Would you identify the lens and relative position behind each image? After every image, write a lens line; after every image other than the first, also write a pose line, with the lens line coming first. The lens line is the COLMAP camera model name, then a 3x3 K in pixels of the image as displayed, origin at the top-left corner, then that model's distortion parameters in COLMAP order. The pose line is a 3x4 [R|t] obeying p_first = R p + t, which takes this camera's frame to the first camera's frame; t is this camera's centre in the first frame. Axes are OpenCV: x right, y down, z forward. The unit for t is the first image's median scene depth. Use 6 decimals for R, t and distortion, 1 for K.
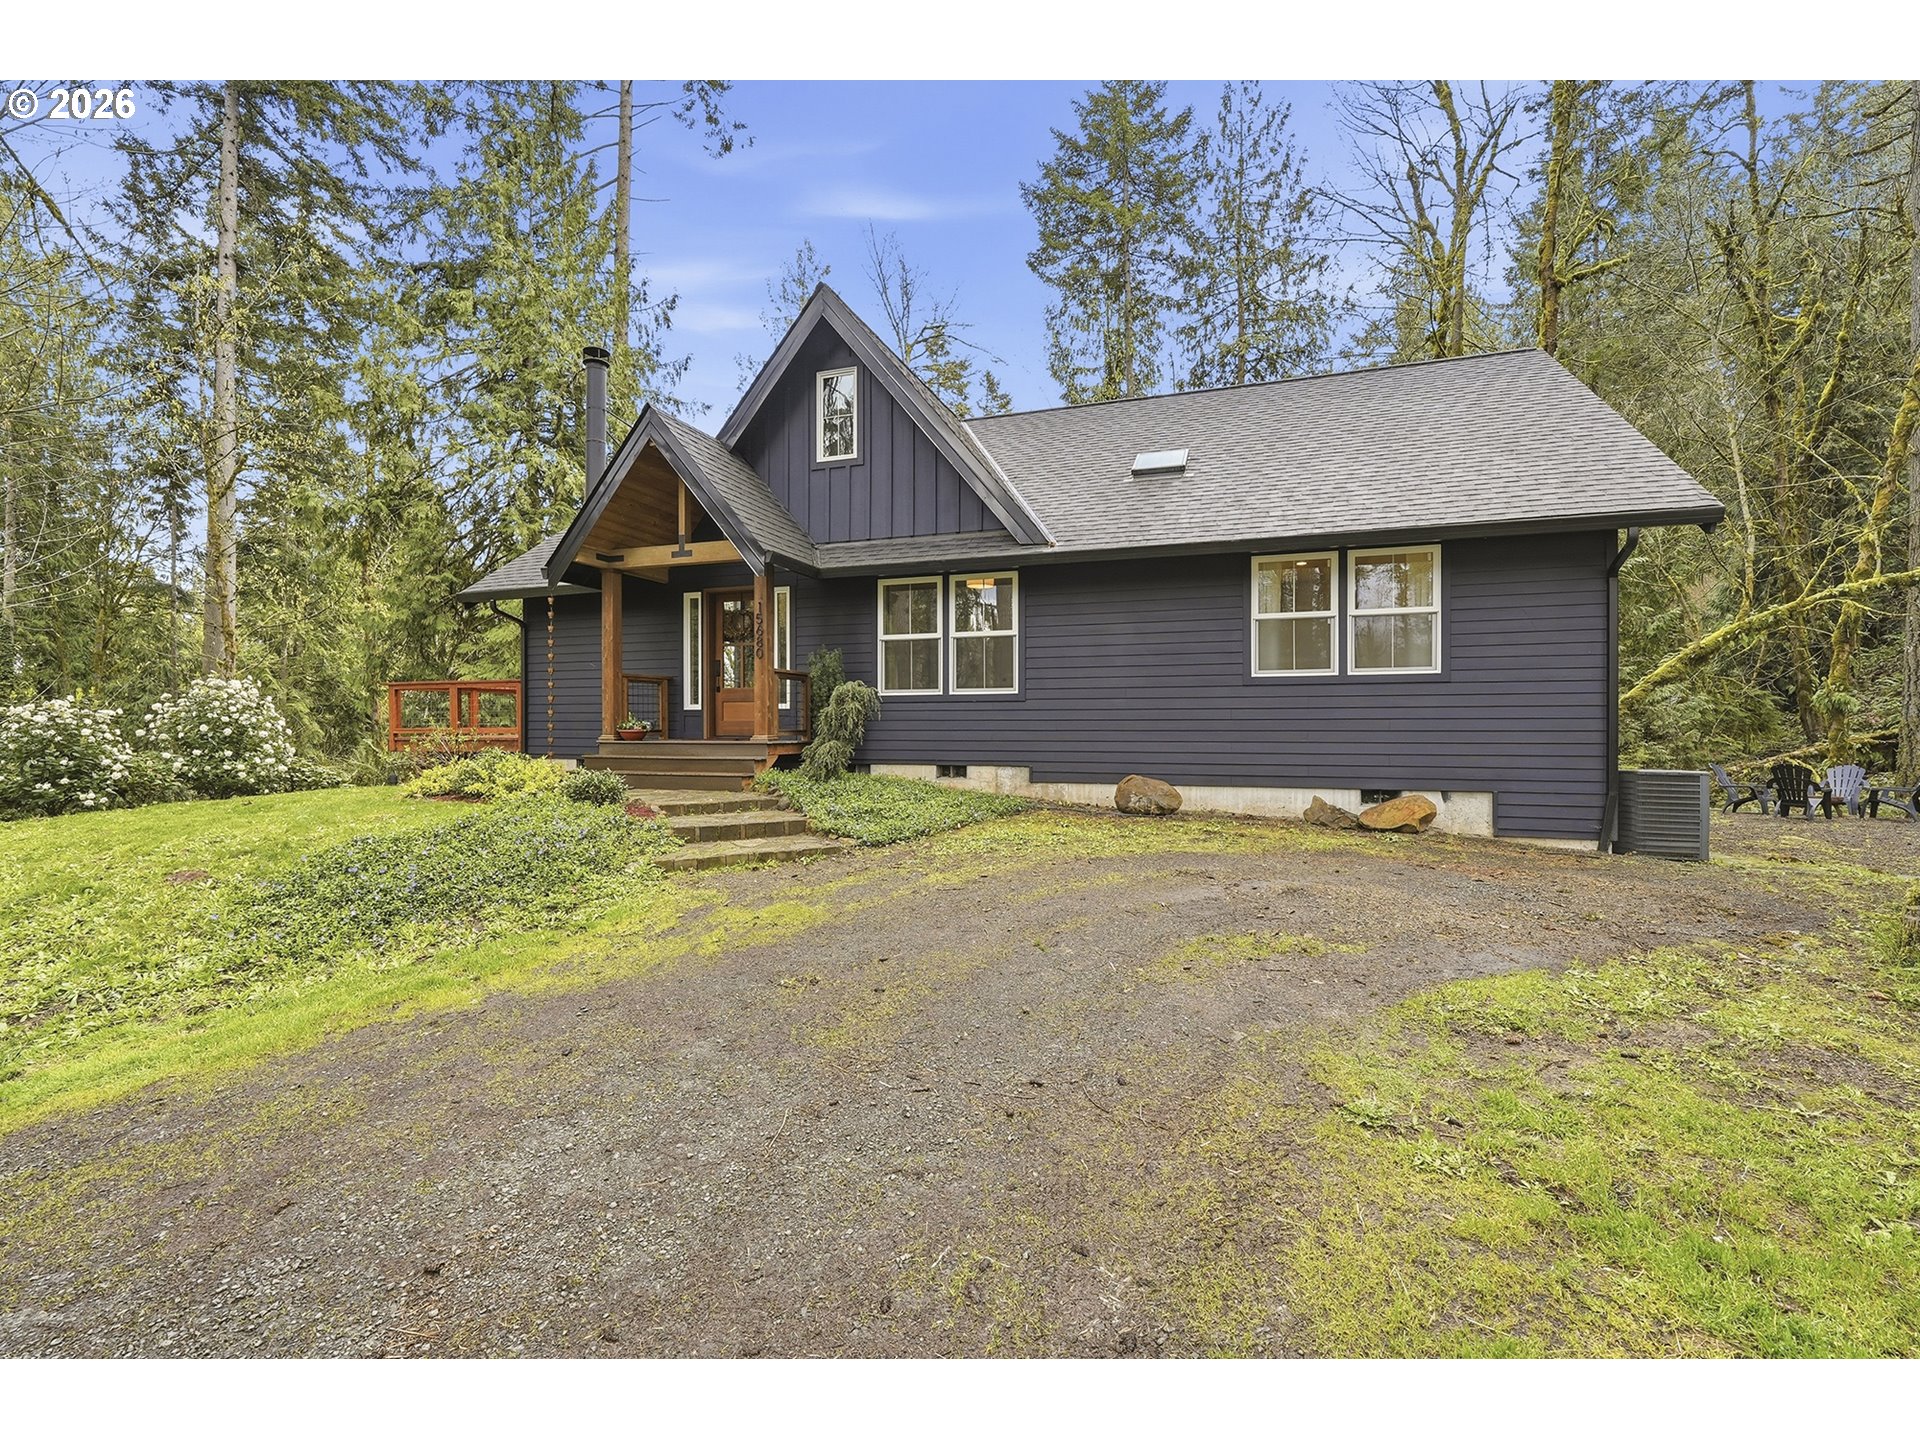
lens RADIAL K [[843.8, 0, 960.0], [0, 843.8, 720.0], [0, 0, 1]] dist [-0.009145, -0.000154]
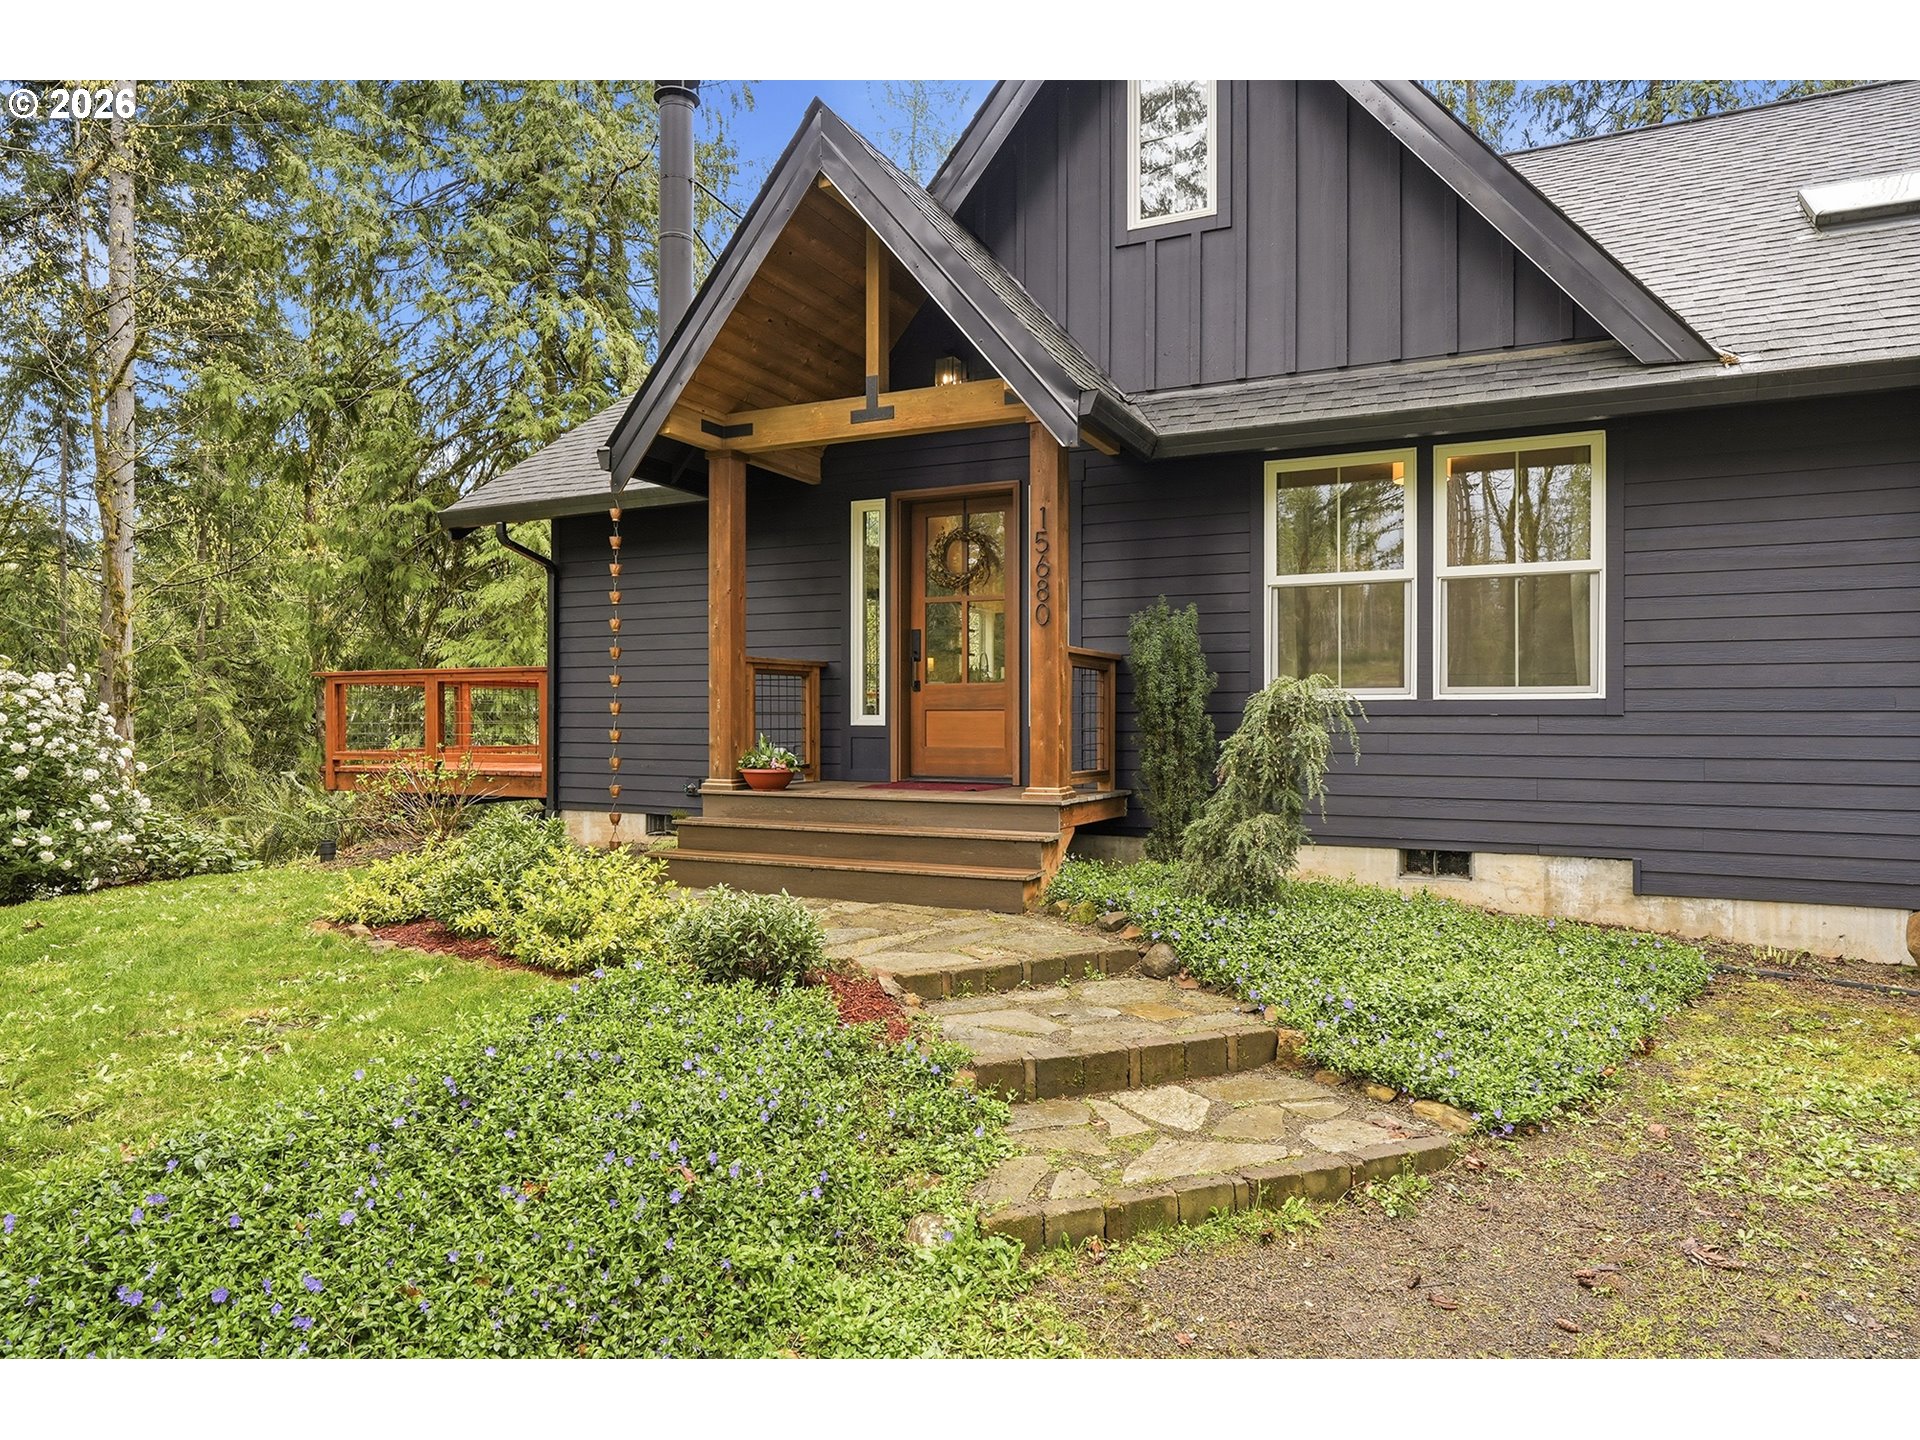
lens RADIAL K [[1240.4, 0, 1001.5], [0, 1240.4, 706.6], [0, 0, 1]] dist [-0.000196, -0.003101]
pose [[0.993901, -0.000018, -0.110280, -0.166240], [-0.000863, 0.999968, -0.007938, -0.019724], [0.110276, 0.007985, 0.993869, 0.274189]]
